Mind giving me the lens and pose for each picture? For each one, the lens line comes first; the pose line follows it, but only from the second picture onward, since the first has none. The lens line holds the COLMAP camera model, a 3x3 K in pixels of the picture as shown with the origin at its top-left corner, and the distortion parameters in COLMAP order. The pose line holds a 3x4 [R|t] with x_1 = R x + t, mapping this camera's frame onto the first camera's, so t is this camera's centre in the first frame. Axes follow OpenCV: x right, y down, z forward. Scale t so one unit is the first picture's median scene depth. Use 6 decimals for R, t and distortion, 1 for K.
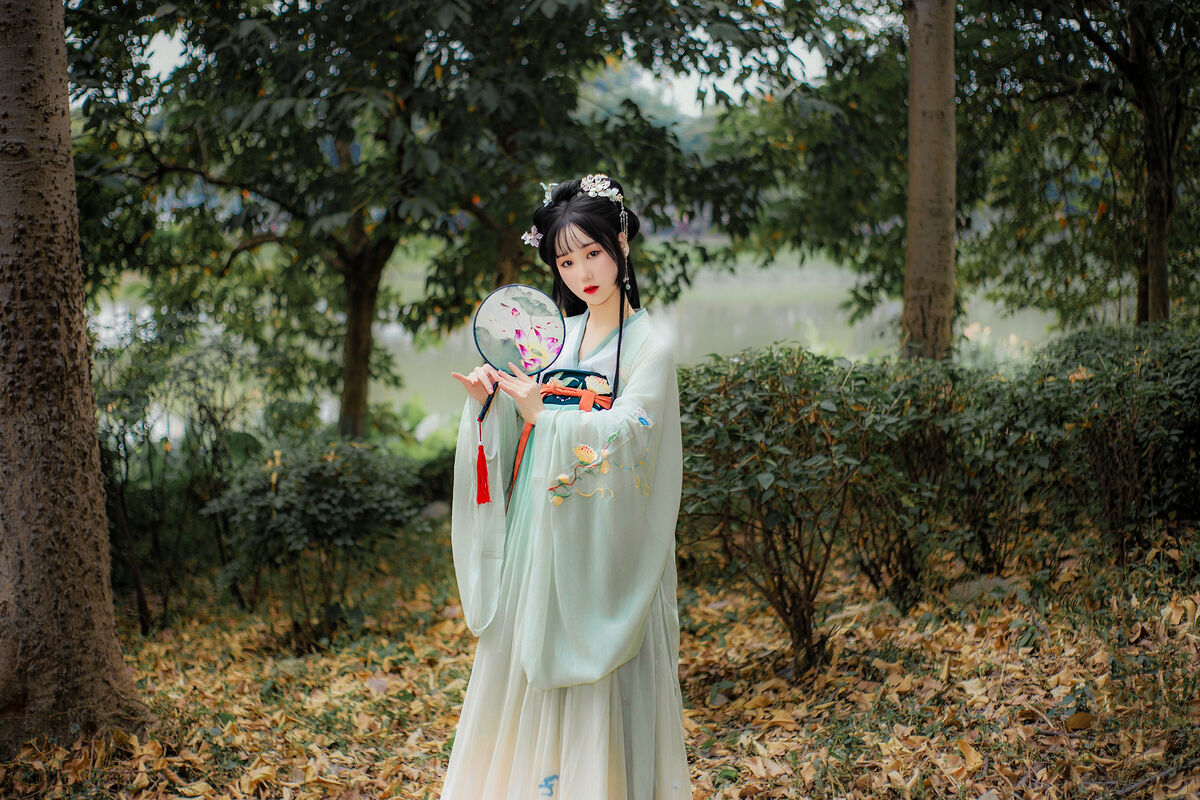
lens RADIAL K [[1662.1, 0, 593.4], [0, 1662.1, 458.2], [0, 0, 1]] dist [-0.035189, -0.022857]
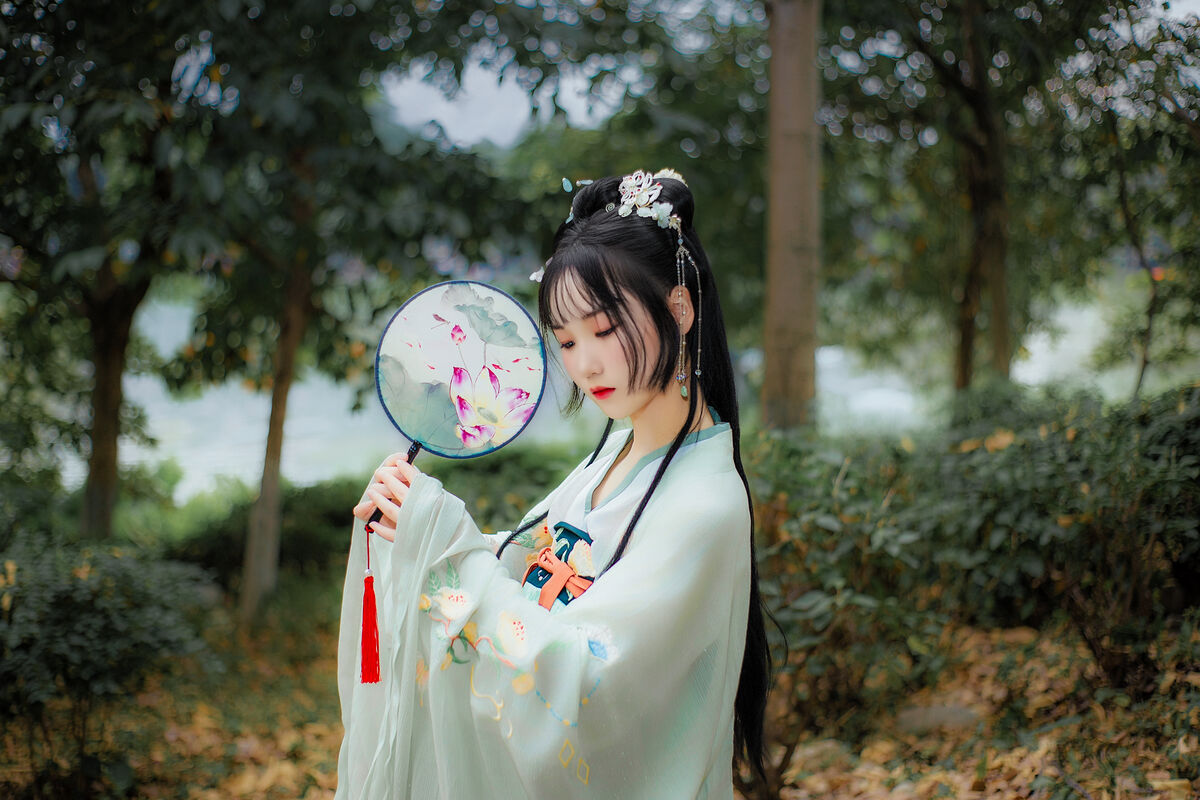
lens RADIAL K [[1654.2, 0, 599.3], [0, 1654.2, 433.0], [0, 0, 1]] dist [-0.036364, -0.052548]
pose [[0.987959, -0.015337, 0.153951, -0.031450], [0.021173, 0.999115, -0.036341, -0.023880], [-0.153258, 0.039163, 0.987410, 0.170607]]
